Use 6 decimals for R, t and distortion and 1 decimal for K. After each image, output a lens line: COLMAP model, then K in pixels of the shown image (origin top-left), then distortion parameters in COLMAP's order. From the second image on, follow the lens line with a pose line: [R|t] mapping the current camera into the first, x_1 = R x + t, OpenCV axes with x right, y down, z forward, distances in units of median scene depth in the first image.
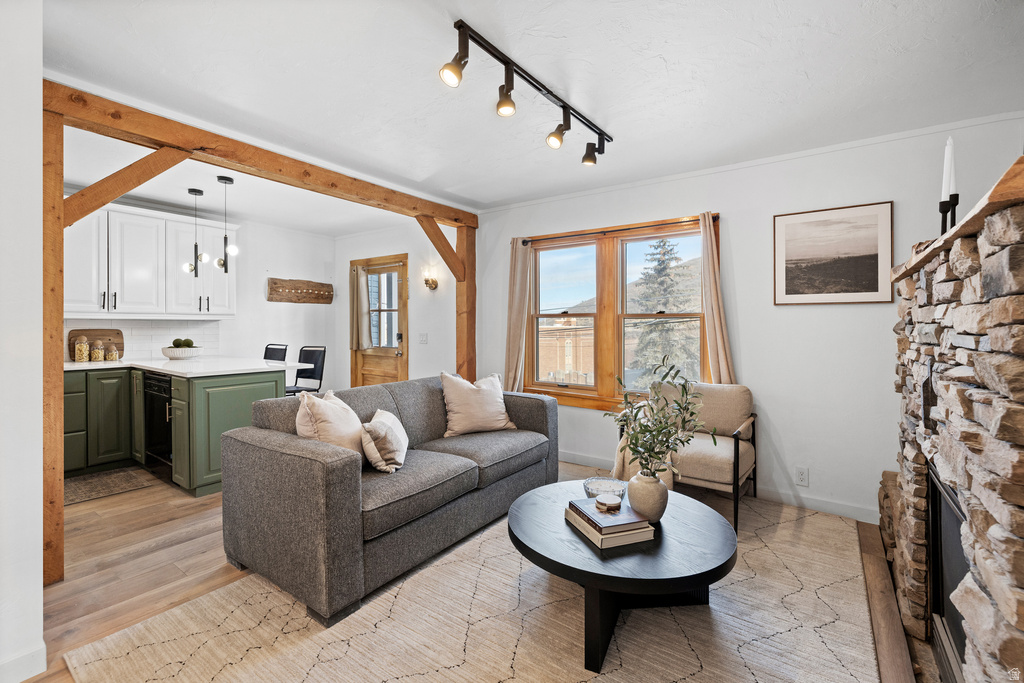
lens RADIAL K [[448.7, 0, 490.9], [0, 448.7, 320.3], [0, 0, 1]] dist [-0.001383, -0.000257]
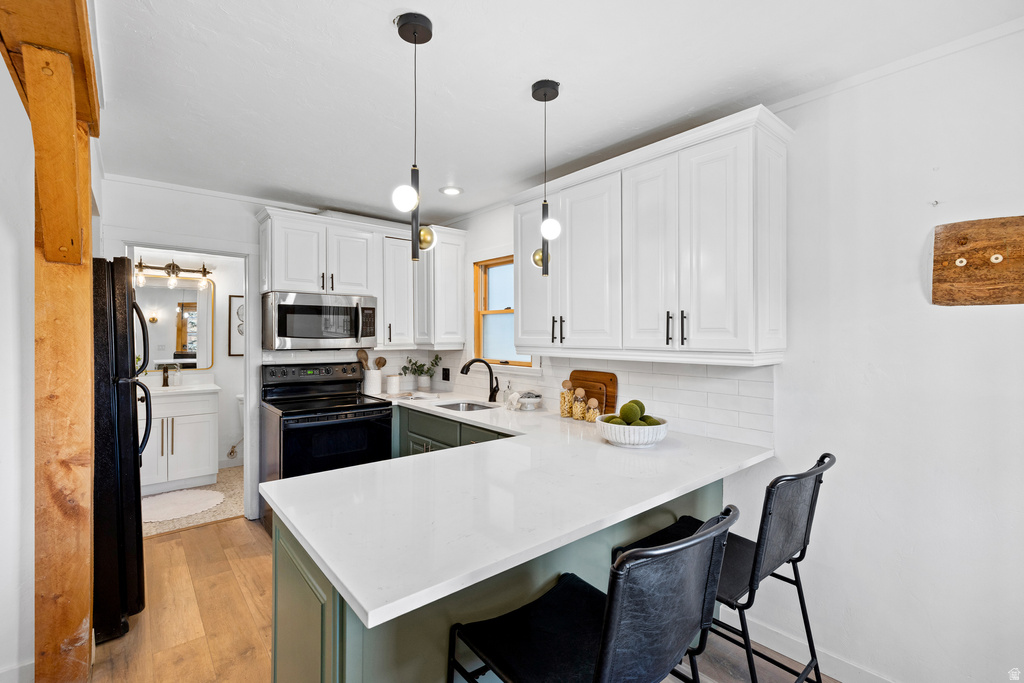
lens RADIAL K [[448.7, 0, 511.5], [0, 448.7, 336.3], [0, 0, 1]] dist [-0.001383, -0.000257]
pose [[-0.226707, -0.003078, -0.973958, -0.246800], [0.008261, 0.999953, -0.005083, -0.037842], [0.973928, -0.009198, -0.226671, 1.309495]]
